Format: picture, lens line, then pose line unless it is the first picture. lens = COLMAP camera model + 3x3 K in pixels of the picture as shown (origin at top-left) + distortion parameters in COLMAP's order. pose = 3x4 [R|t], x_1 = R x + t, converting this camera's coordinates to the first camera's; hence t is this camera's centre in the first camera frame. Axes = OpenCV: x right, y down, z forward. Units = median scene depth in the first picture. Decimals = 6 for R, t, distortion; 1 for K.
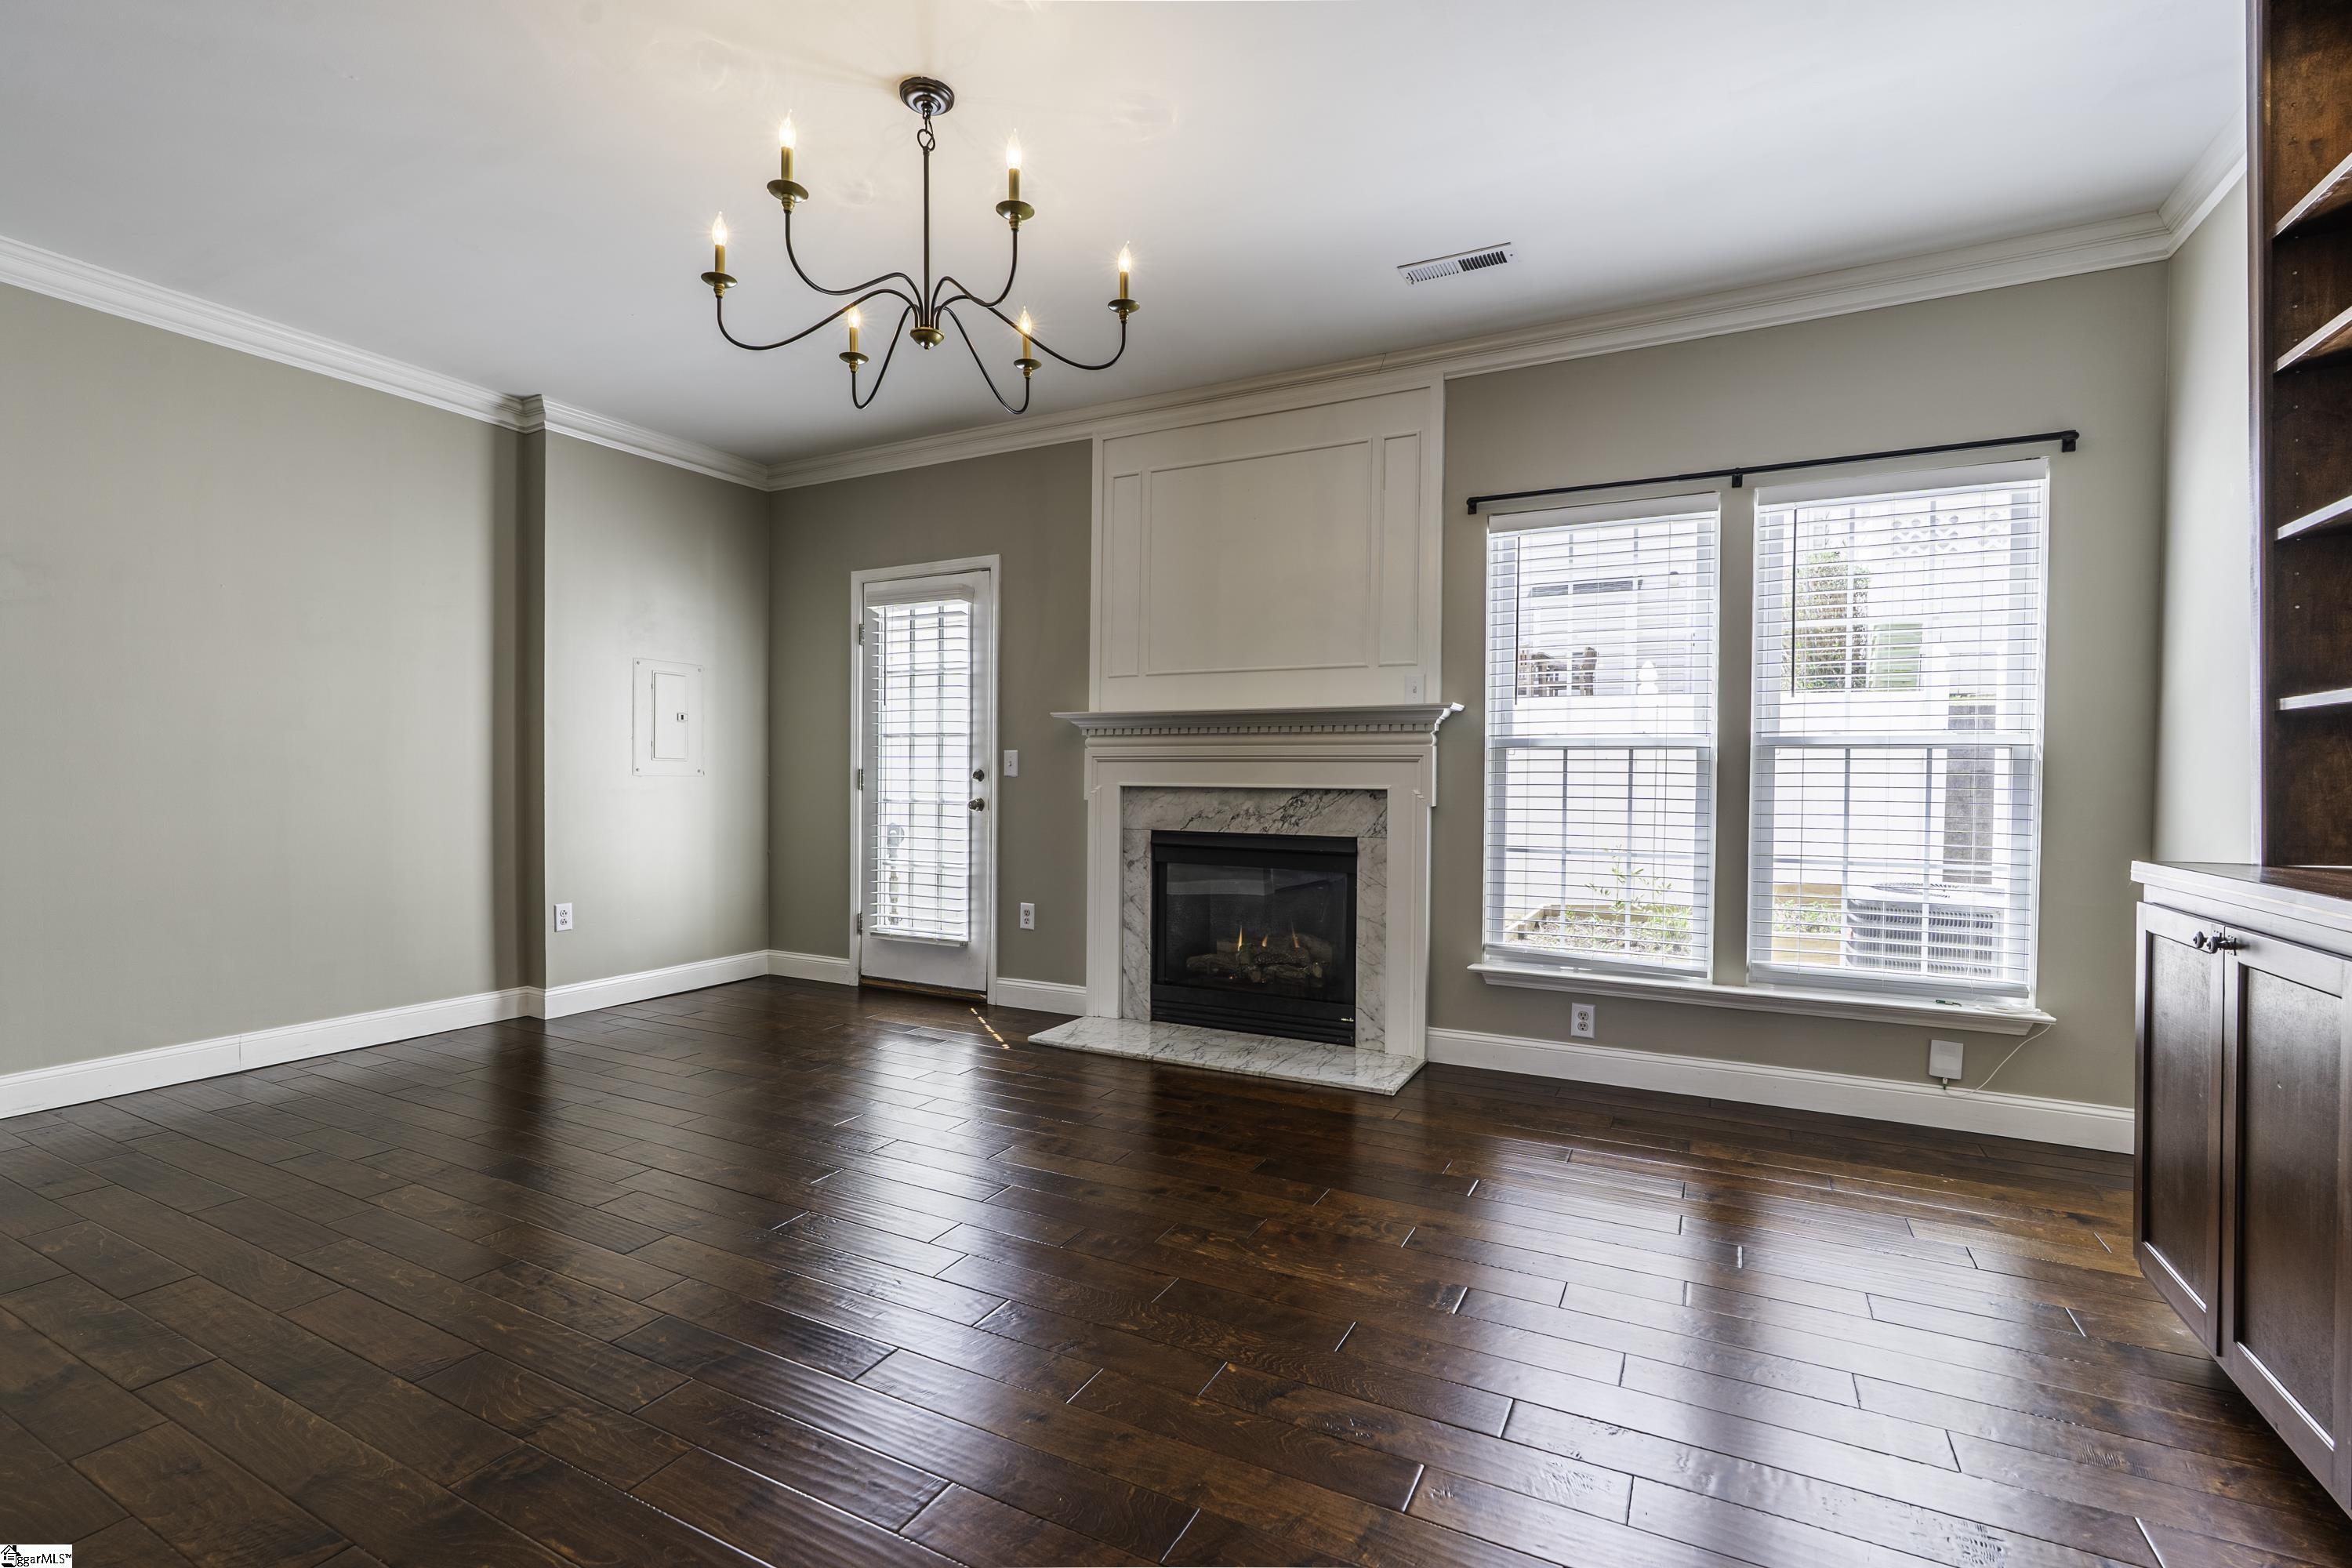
lens RADIAL K [[1054.0, 0, 1173.5], [0, 1054.0, 797.2], [0, 0, 1]] dist [-0.010307, 0.003188]
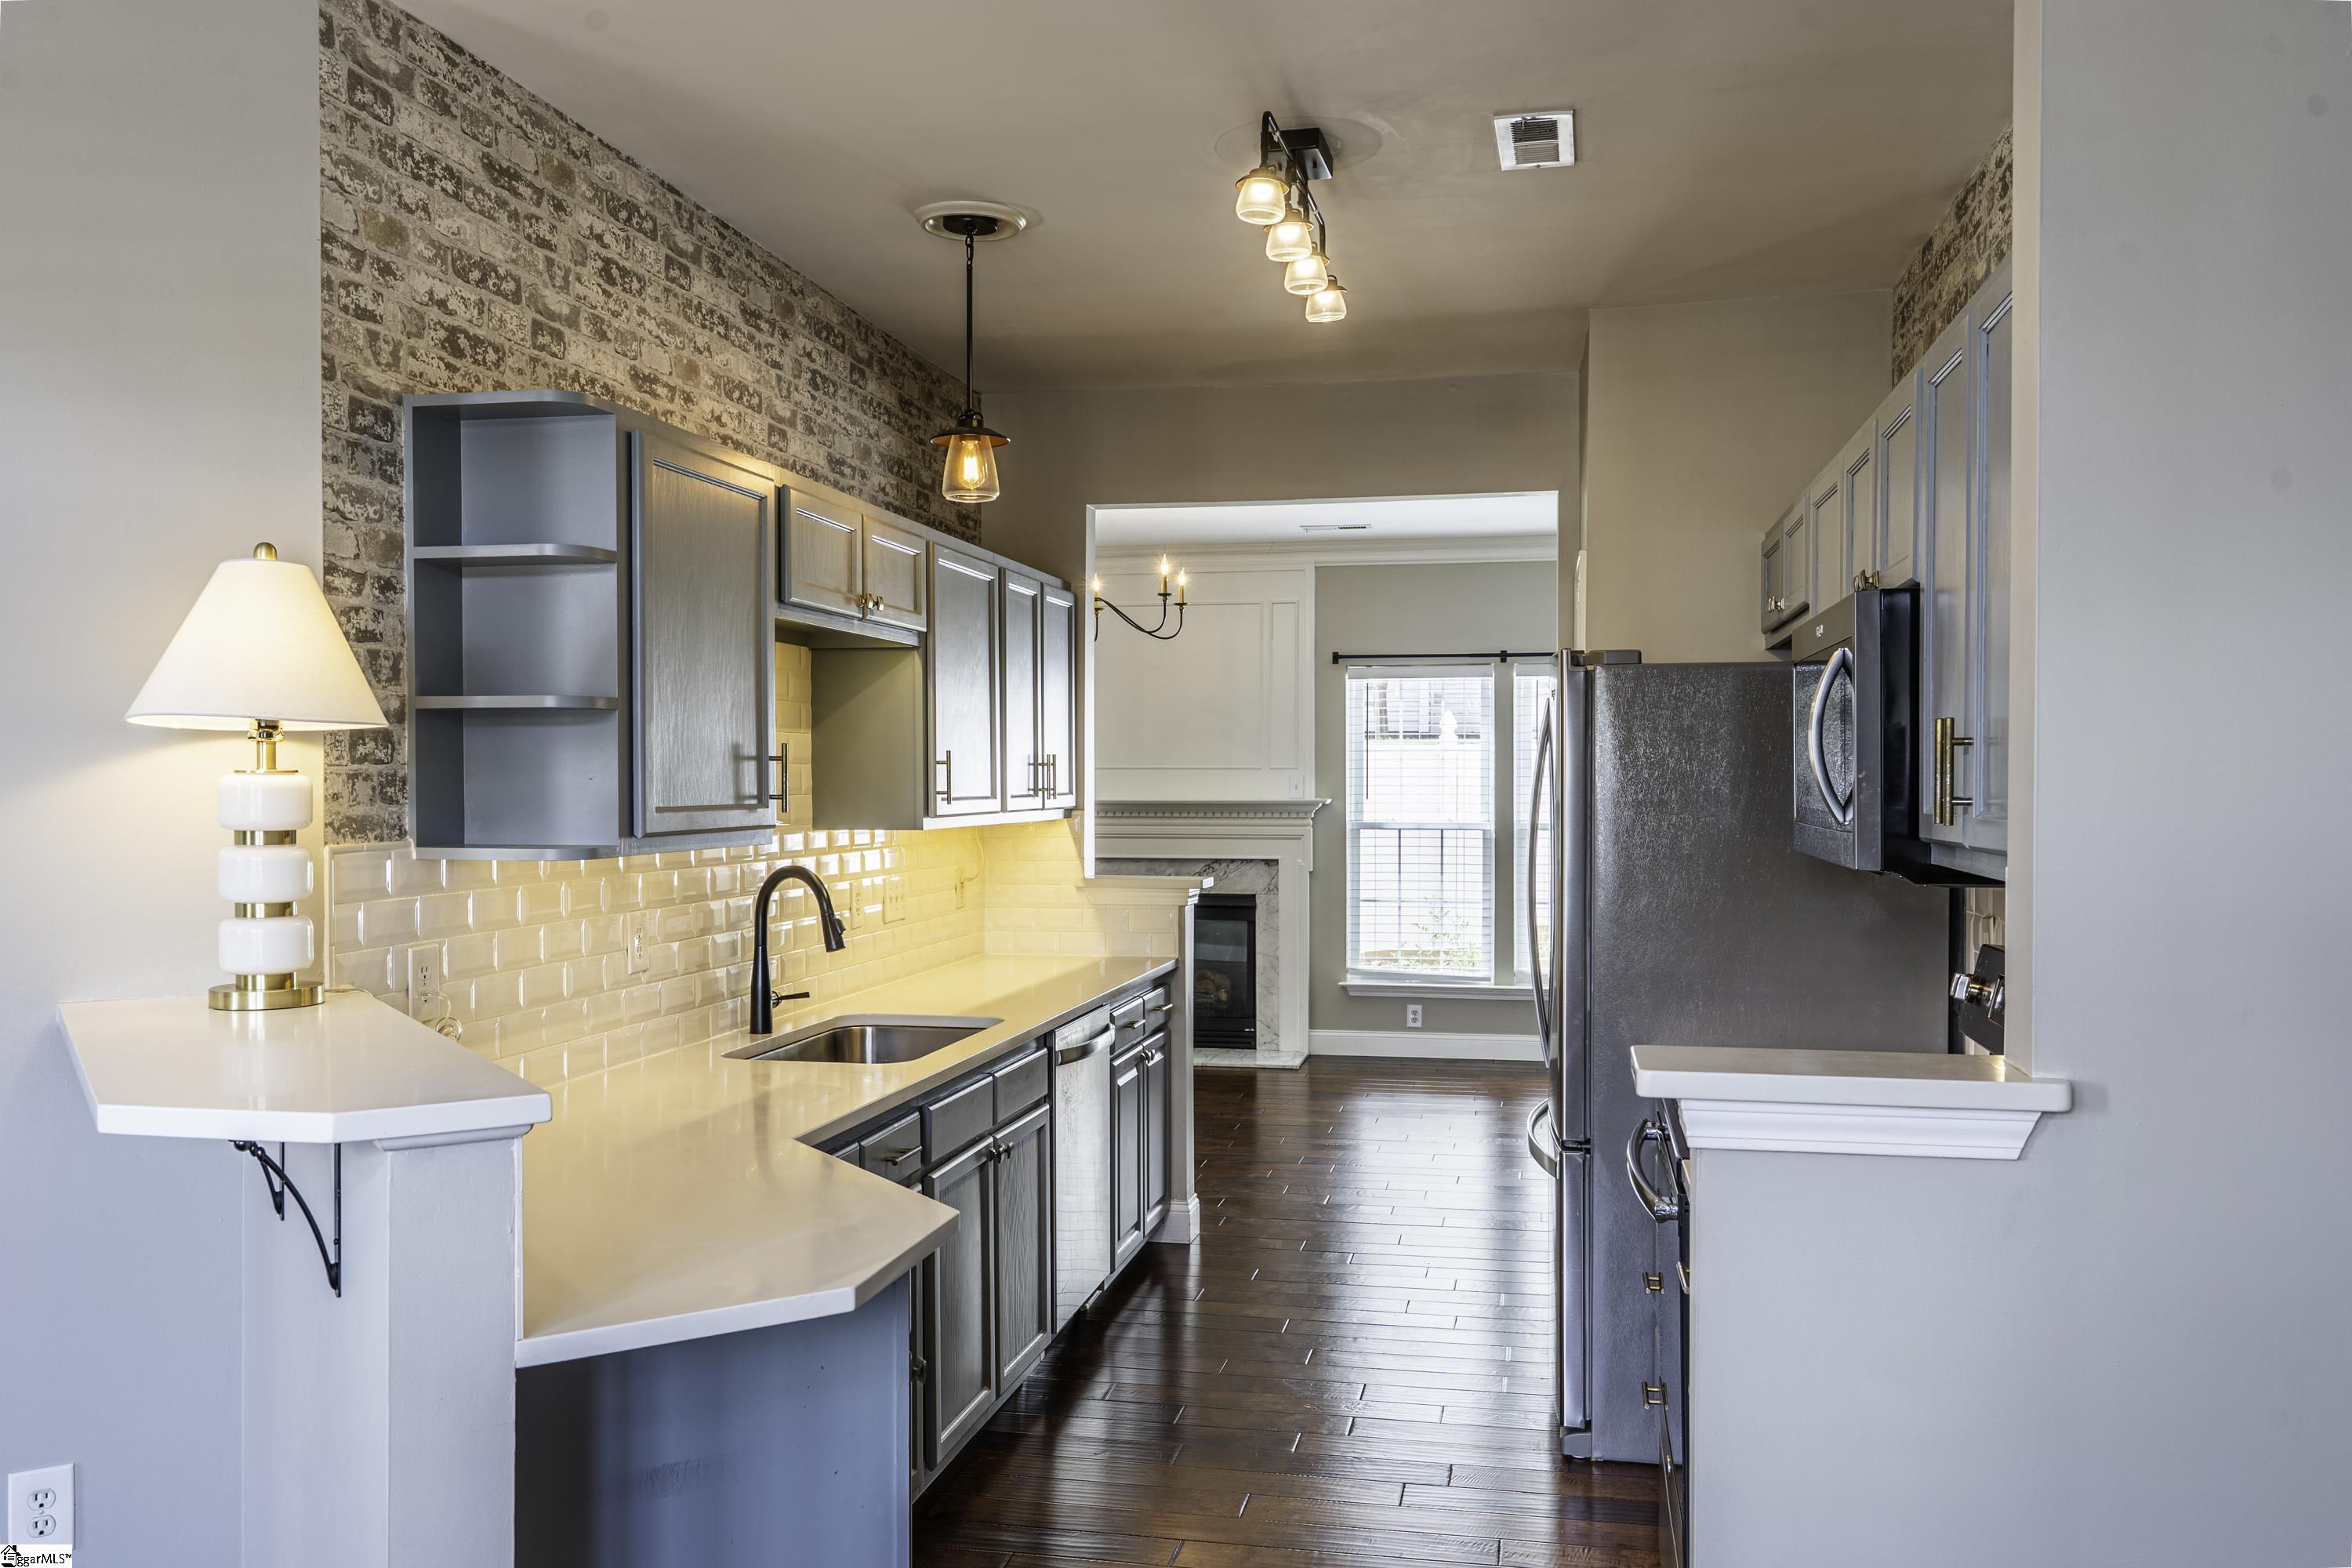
lens RADIAL K [[1872.9, 0, 1187.3], [0, 1872.9, 798.2], [0, 0, 1]] dist [0.026677, -0.005186]
pose [[0.957772, -0.011977, 0.287279, -0.617671], [0.013915, 0.999892, -0.004707, -0.077673], [-0.287192, 0.008505, 0.957835, -1.321433]]
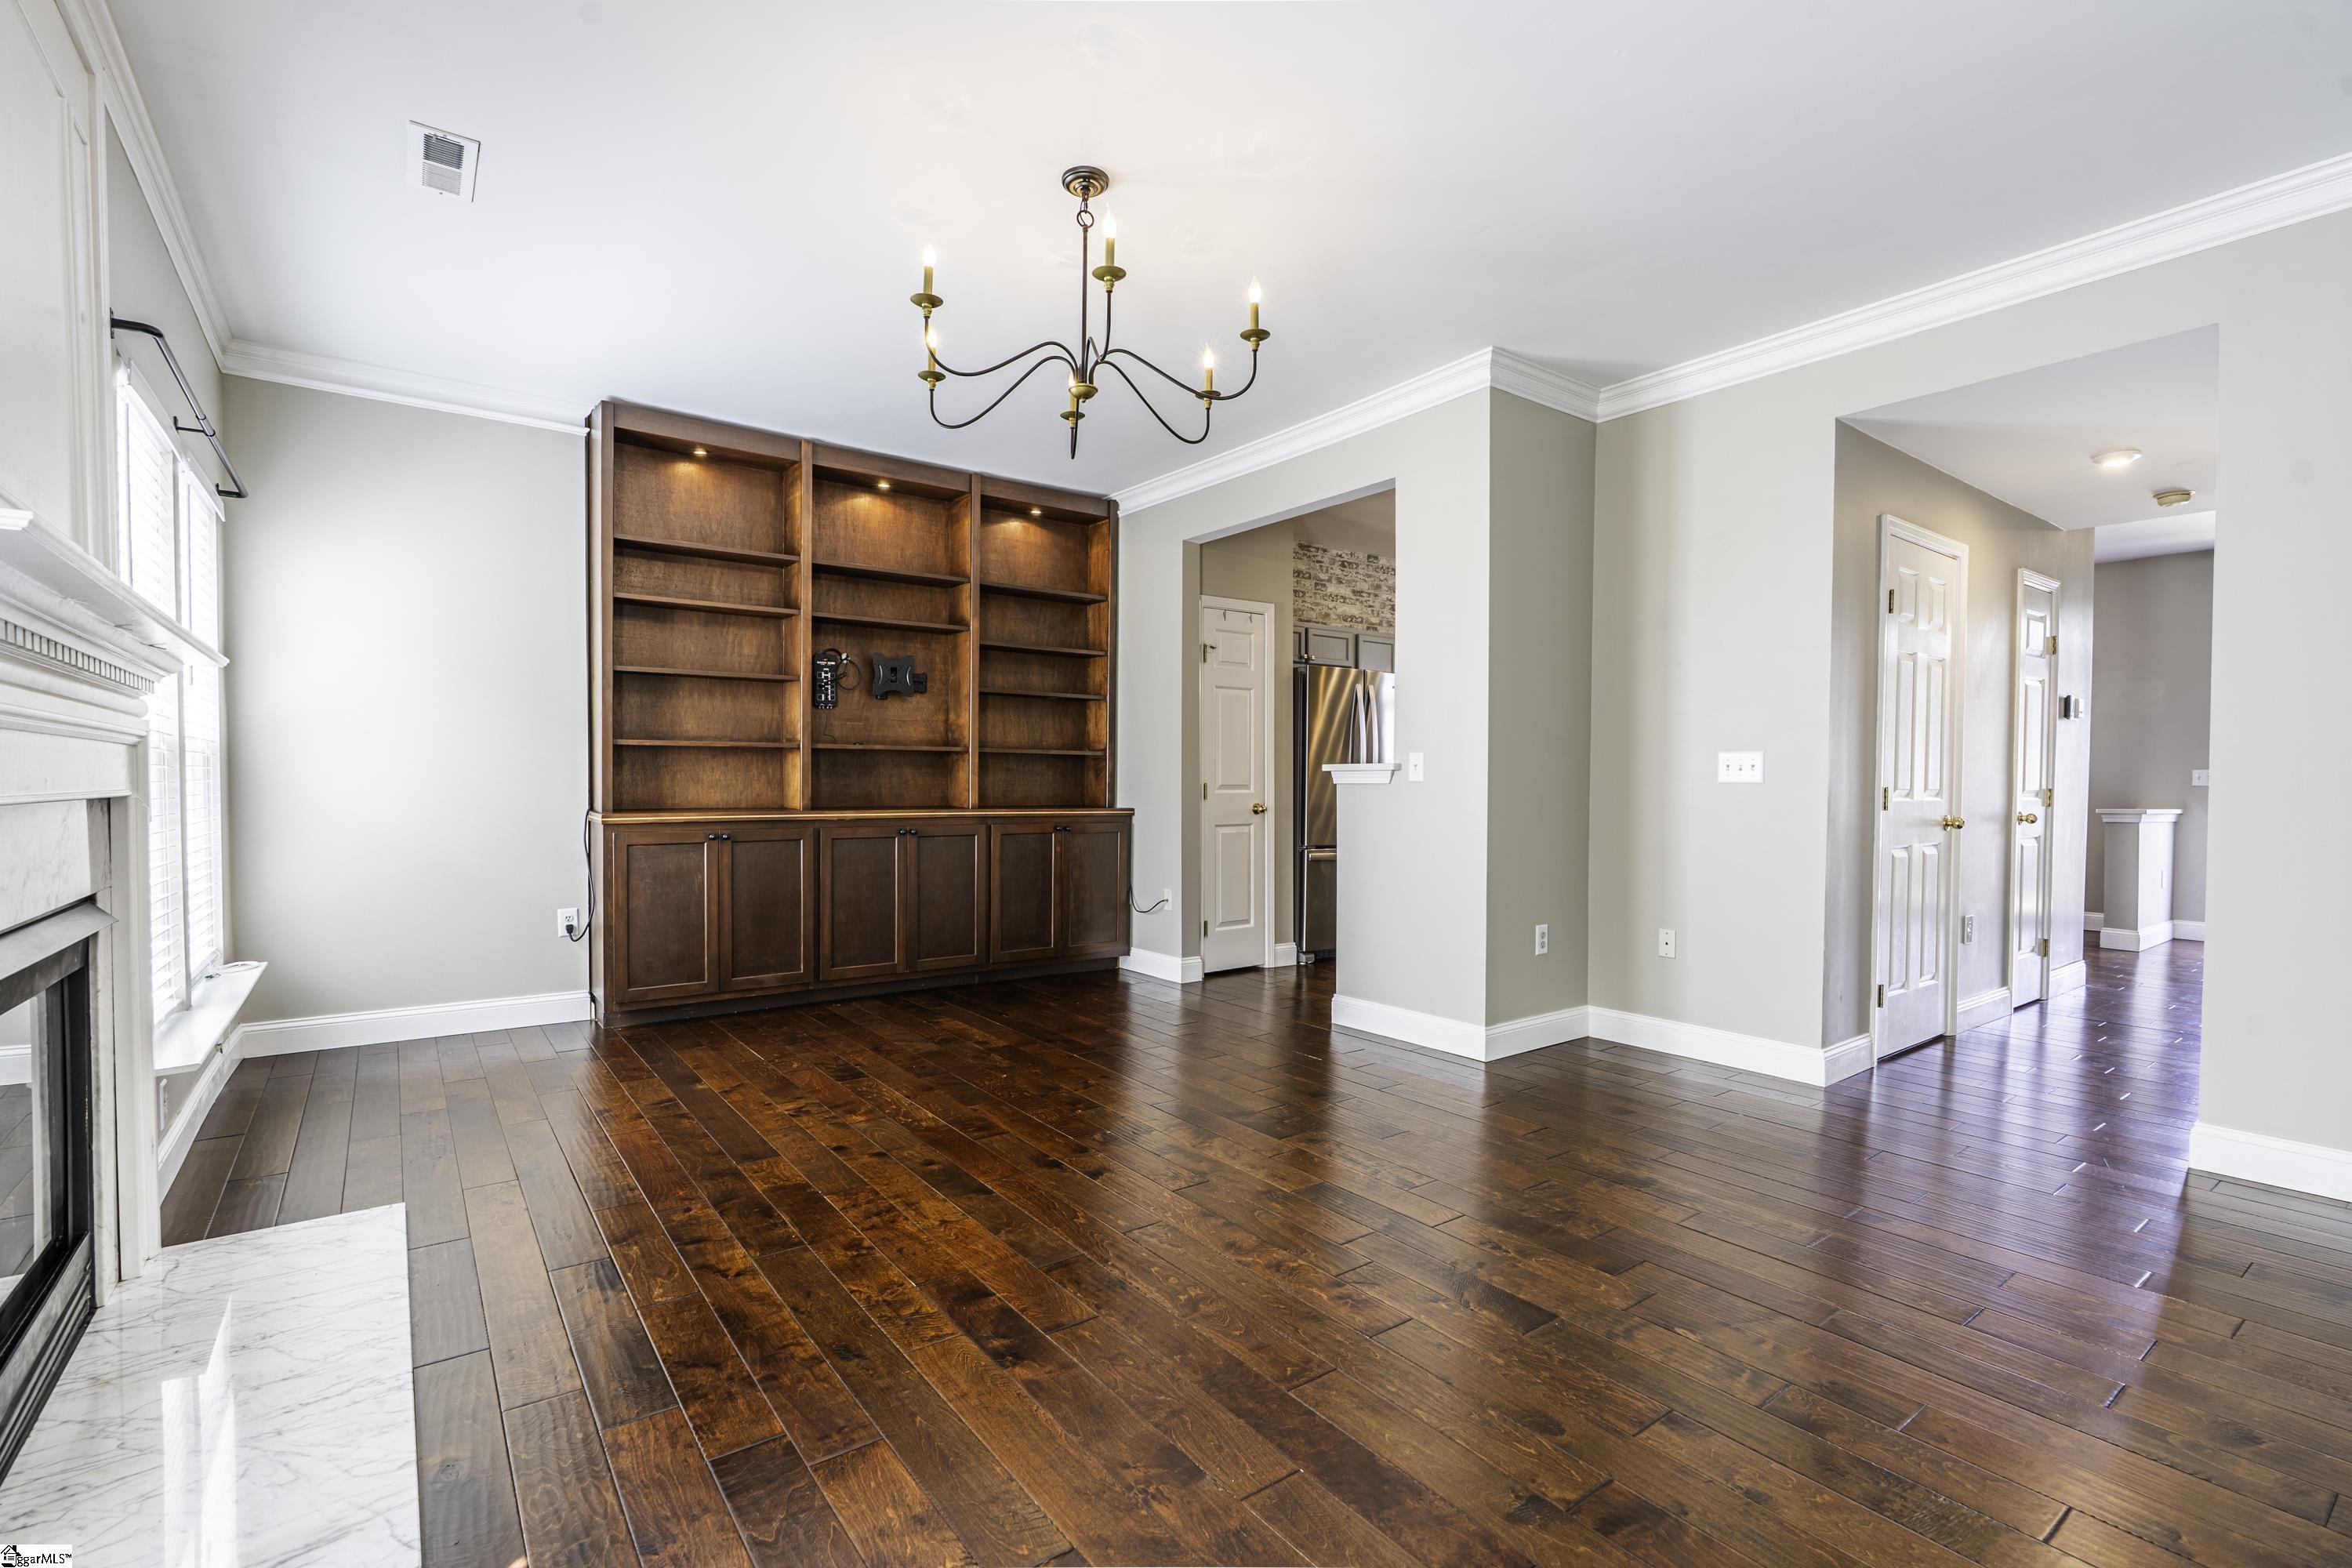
lens RADIAL K [[1054.0, 0, 1168.2], [0, 1054.0, 795.7], [0, 0, 1]] dist [-0.010307, 0.003188]
pose [[-0.902103, -0.017176, 0.431179, -0.509860], [-0.001816, 0.999350, 0.036011, -0.028345], [-0.431517, 0.031703, -0.901547, 1.246590]]
